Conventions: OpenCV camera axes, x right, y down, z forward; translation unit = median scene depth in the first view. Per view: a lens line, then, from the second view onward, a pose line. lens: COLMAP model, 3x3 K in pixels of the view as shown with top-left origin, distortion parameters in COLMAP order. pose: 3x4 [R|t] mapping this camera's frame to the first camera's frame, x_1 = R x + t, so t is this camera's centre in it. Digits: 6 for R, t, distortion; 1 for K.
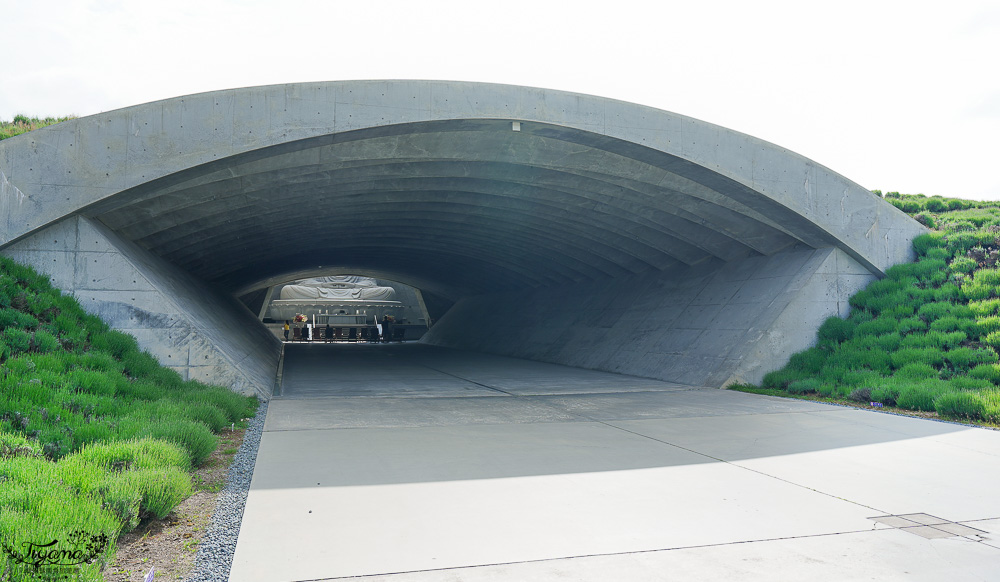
lens RADIAL K [[730.6, 0, 499.2], [0, 730.6, 290.1], [0, 0, 1]] dist [-0.000131, -0.000056]
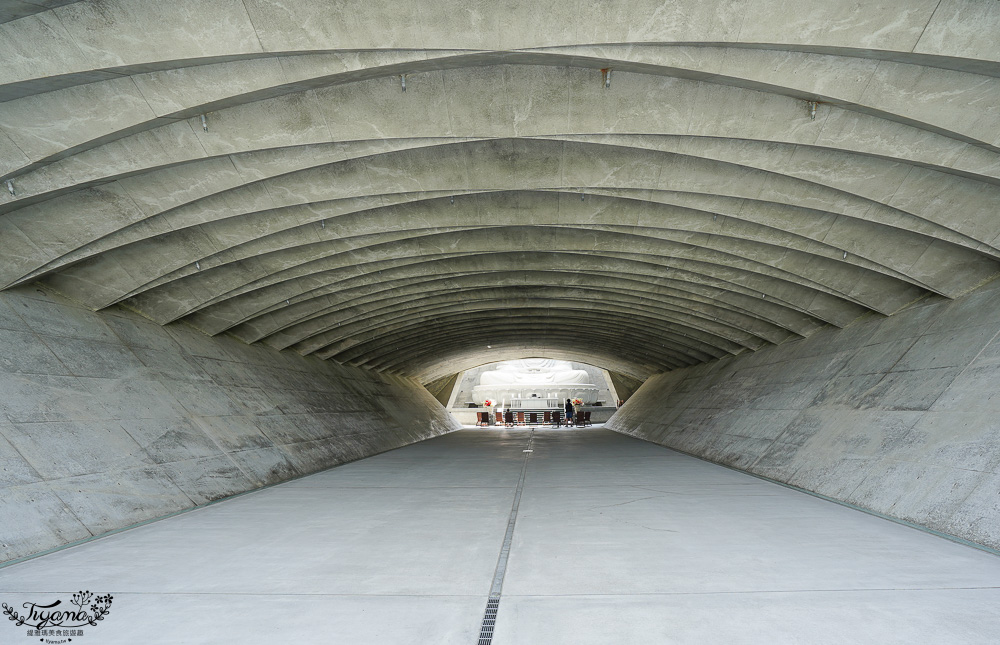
lens RADIAL K [[587.7, 0, 499.3], [0, 587.7, 330.6], [0, 0, 1]] dist [0.000338, 0.000046]
pose [[0.943881, -0.055270, -0.325629, 0.011043], [0.028259, 0.995798, -0.087108, 0.010275], [0.329075, 0.073018, 0.941476, 0.219318]]
